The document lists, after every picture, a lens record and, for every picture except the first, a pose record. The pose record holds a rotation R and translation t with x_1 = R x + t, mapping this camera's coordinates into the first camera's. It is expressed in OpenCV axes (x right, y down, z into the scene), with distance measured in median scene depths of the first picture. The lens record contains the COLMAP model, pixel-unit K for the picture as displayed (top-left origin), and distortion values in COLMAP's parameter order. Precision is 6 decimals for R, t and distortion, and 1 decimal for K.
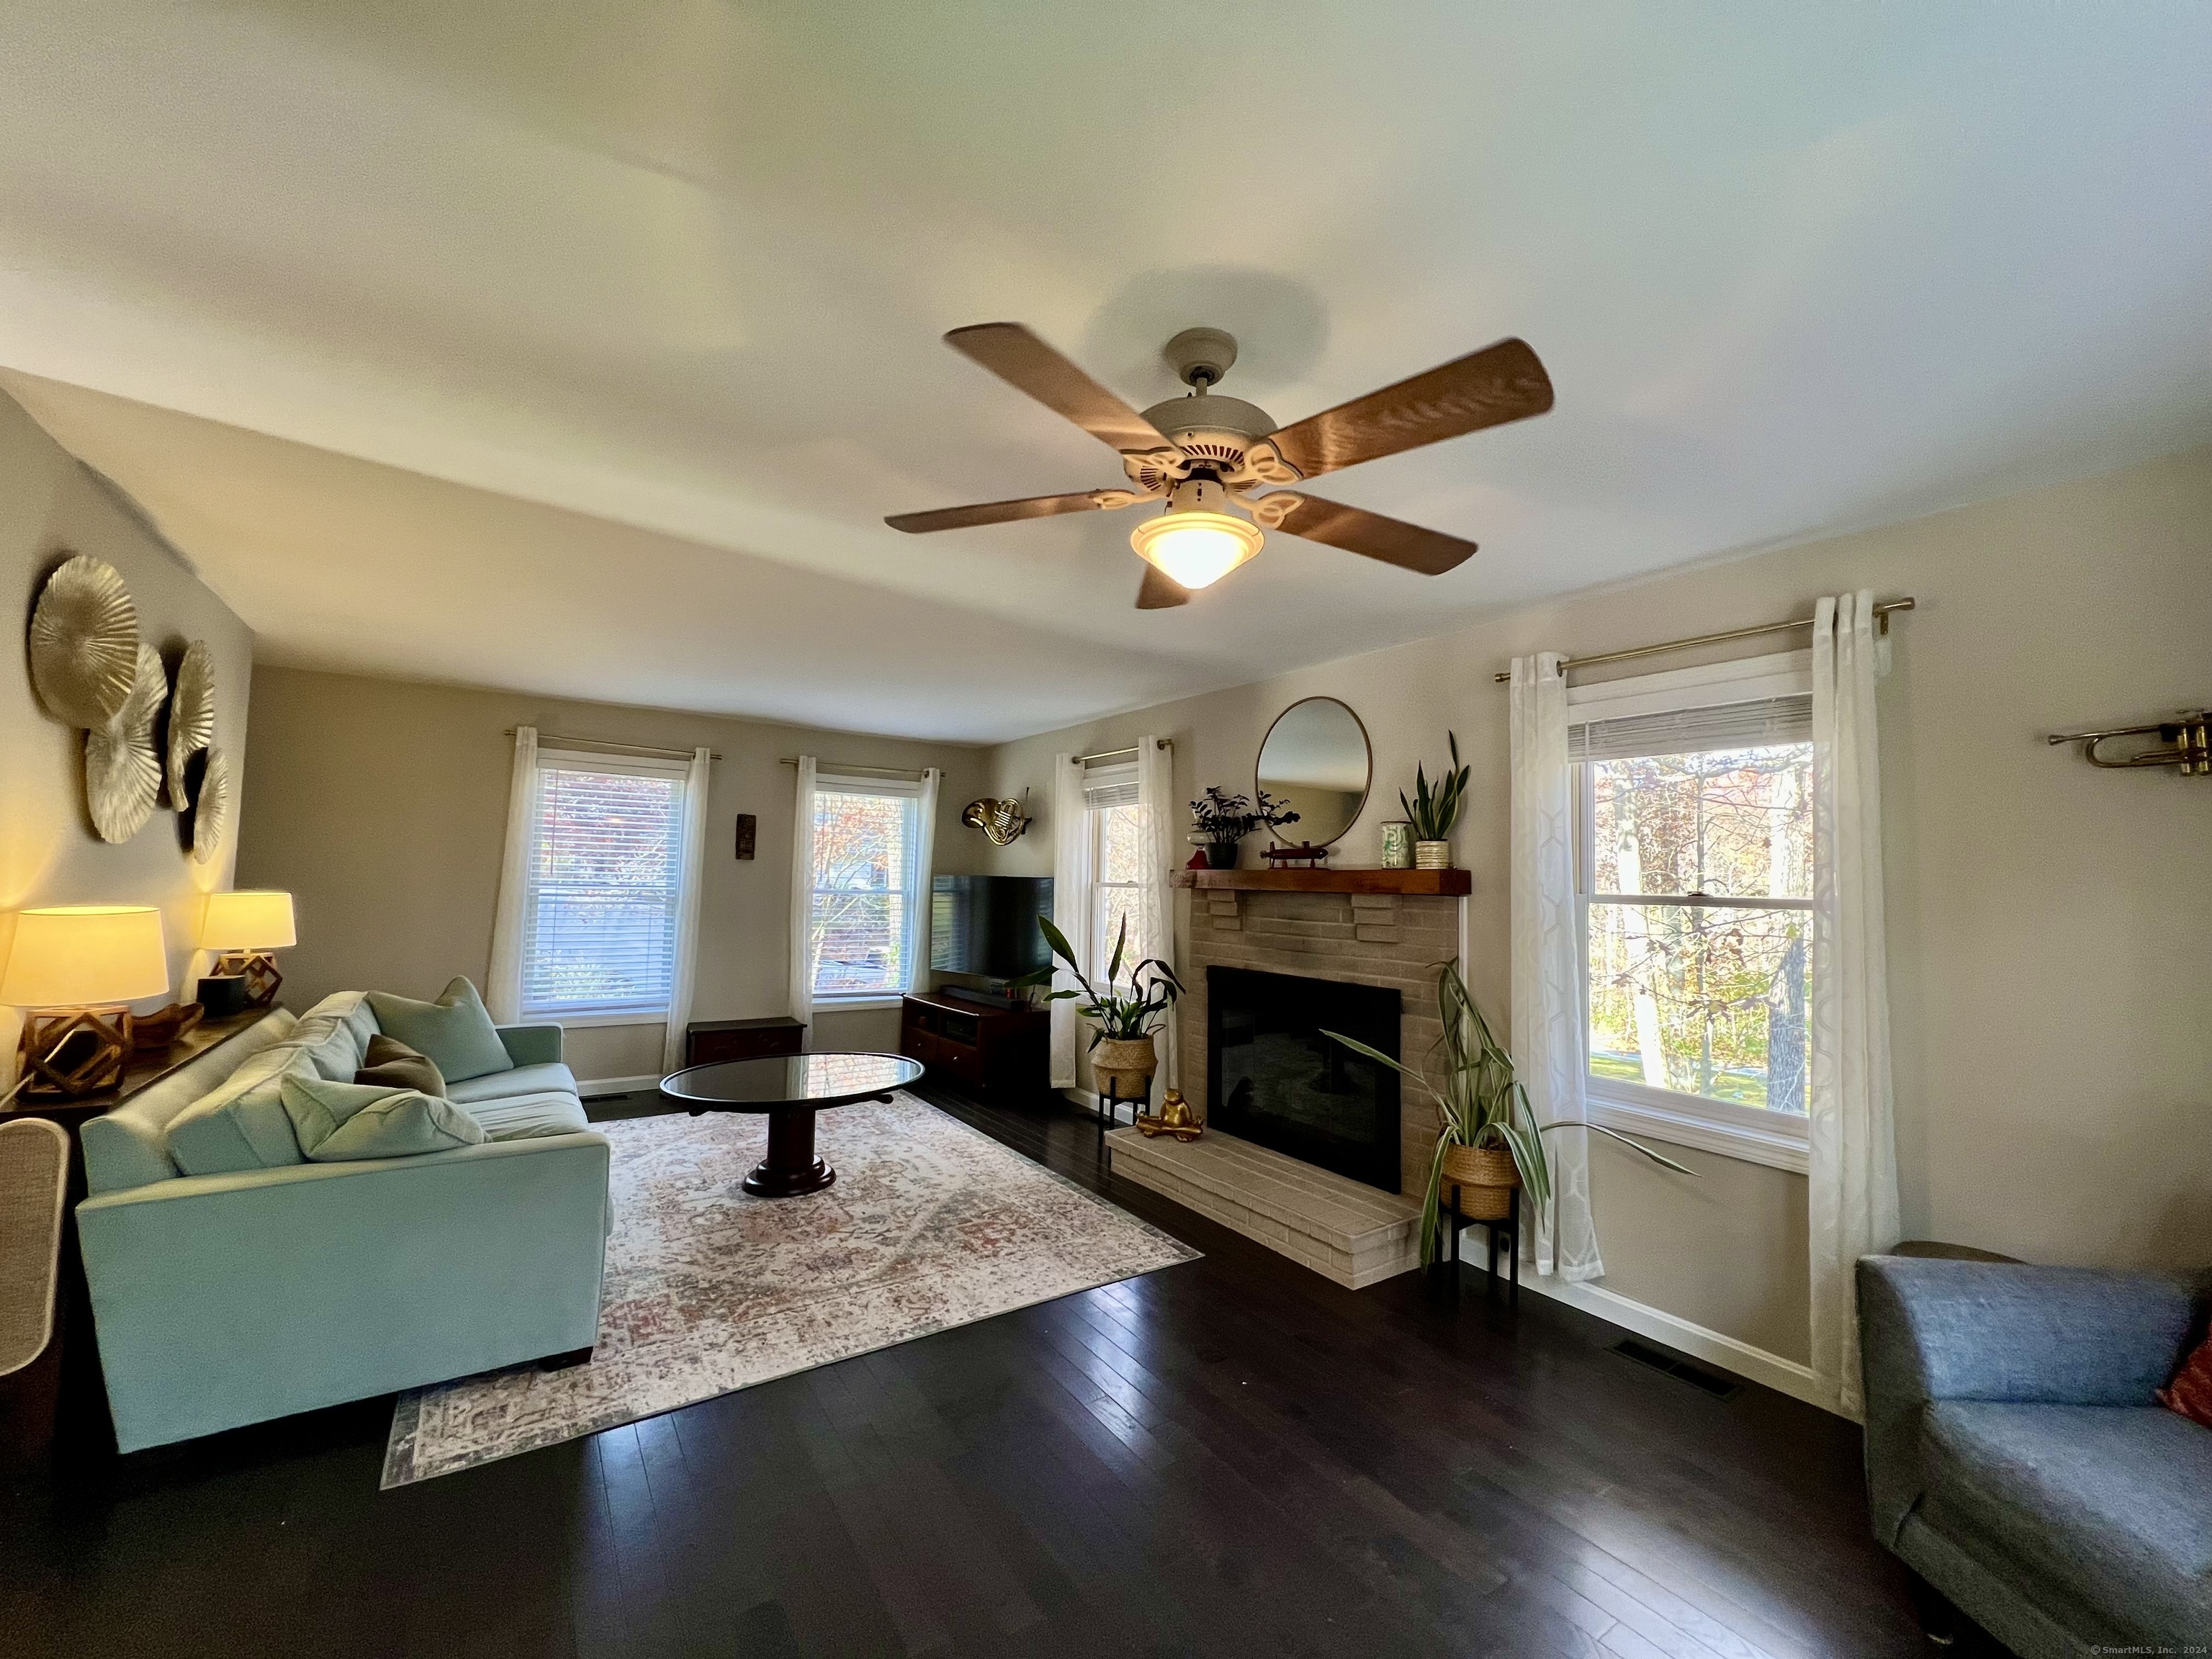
lens RADIAL K [[887.5, 0, 1110.3], [0, 887.5, 824.4], [0, 0, 1]] dist [0.000212, 0.000128]
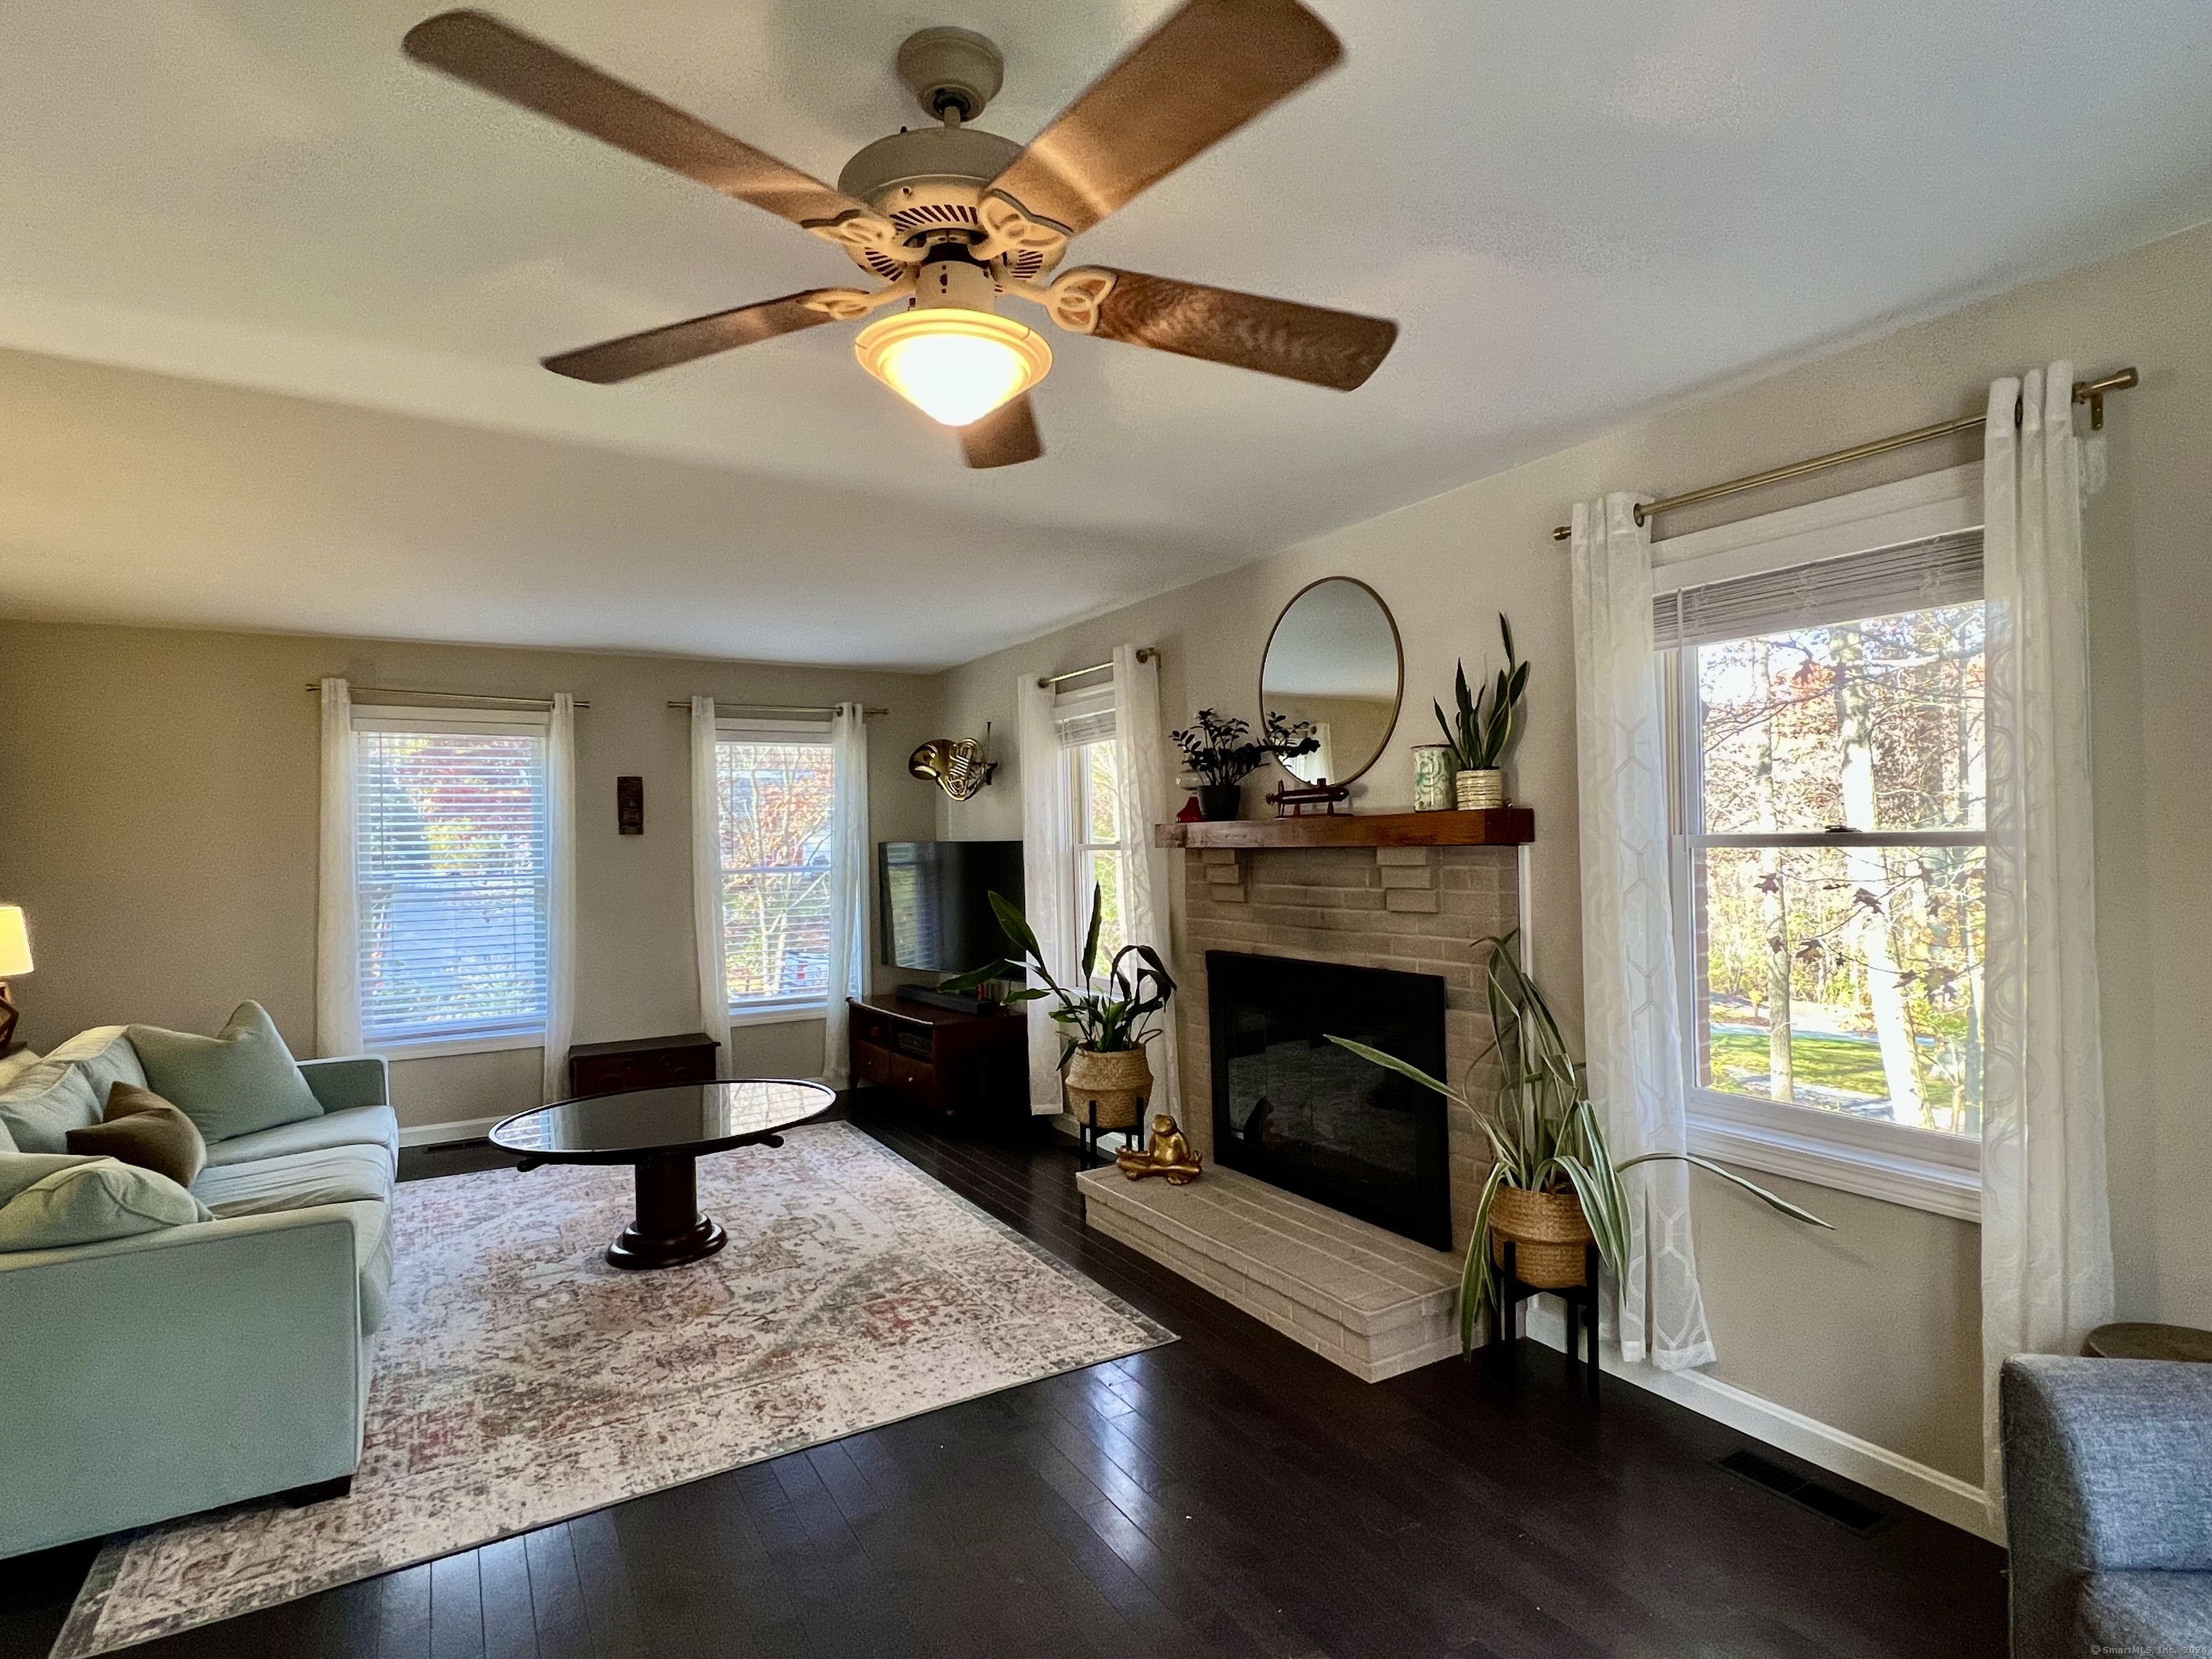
lens RADIAL K [[1145.9, 0, 1106.0], [0, 1145.9, 829.5], [0, 0, 1]] dist [0.001783, -0.000170]
pose [[0.996530, -0.045951, -0.069404, 0.126217], [0.049807, 0.997250, 0.054887, 0.000682], [0.066691, -0.058154, 0.996078, 0.054333]]
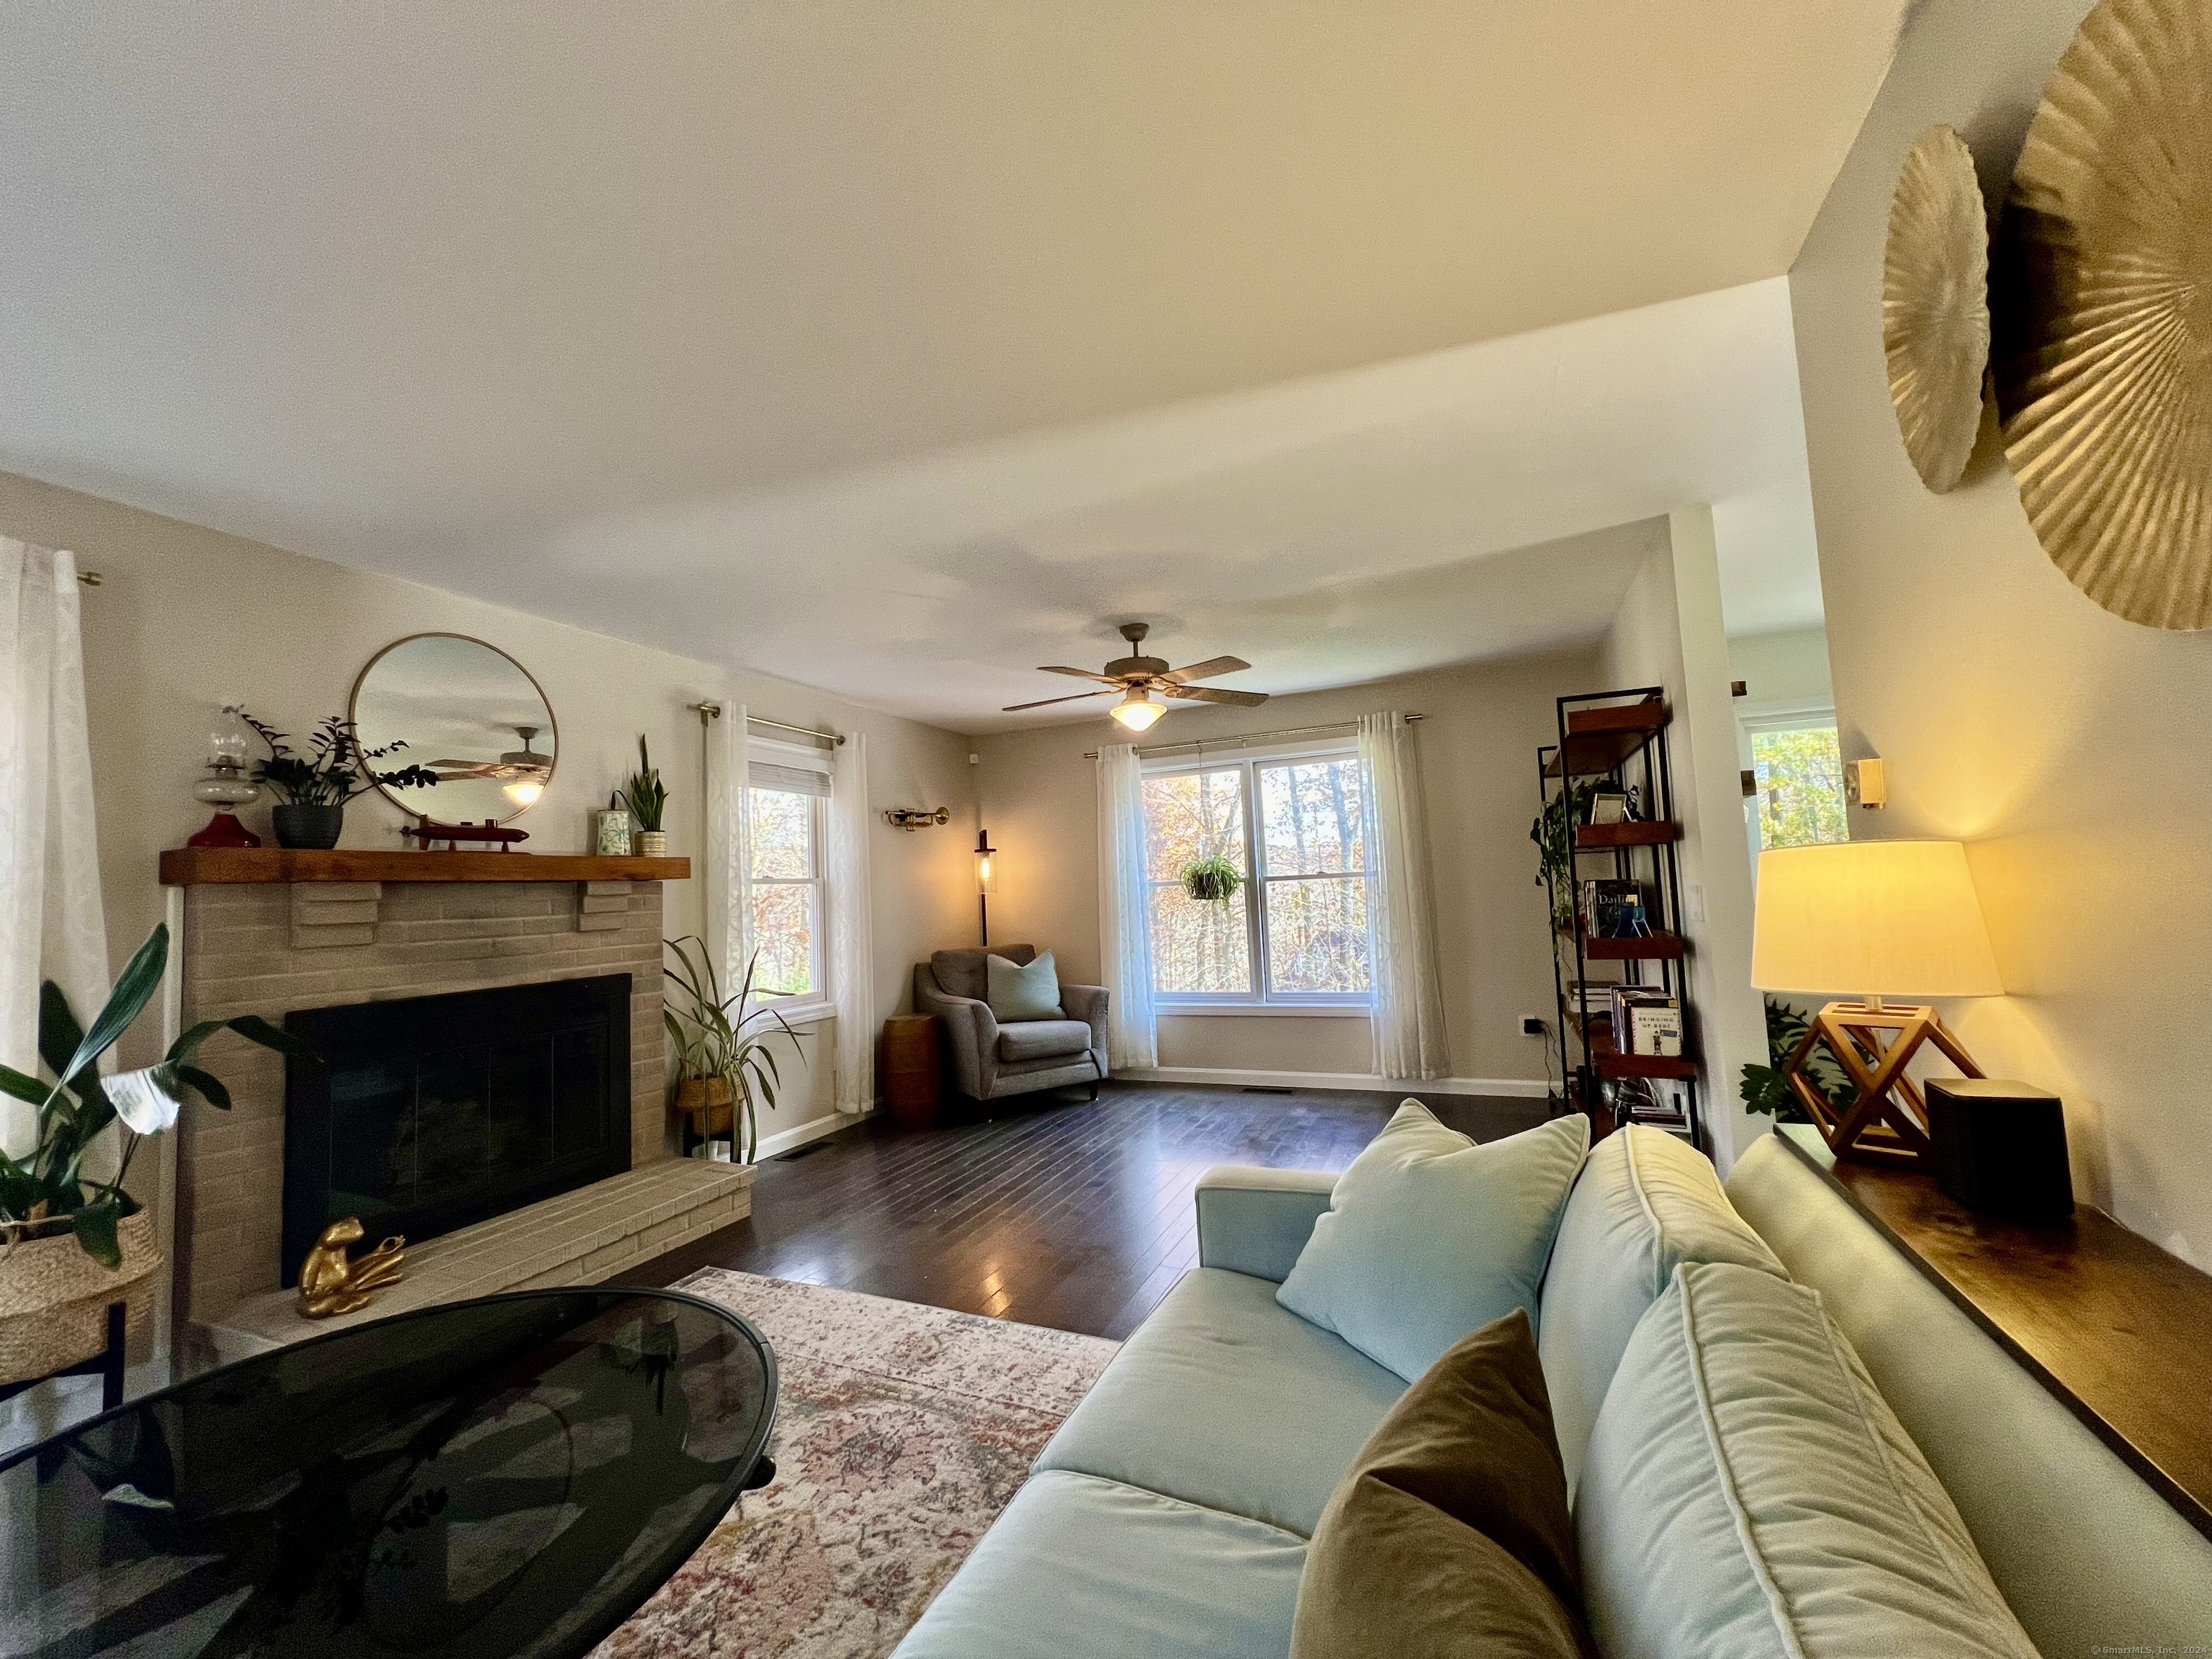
lens RADIAL K [[887.5, 0, 1110.3], [0, 887.5, 824.4], [0, 0, 1]] dist [0.000212, 0.000128]
pose [[-0.538069, 0.063402, 0.840513, -0.891275], [-0.025995, 0.995445, -0.091730, 0.097190], [-0.842500, -0.071206, -0.533969, 1.129290]]
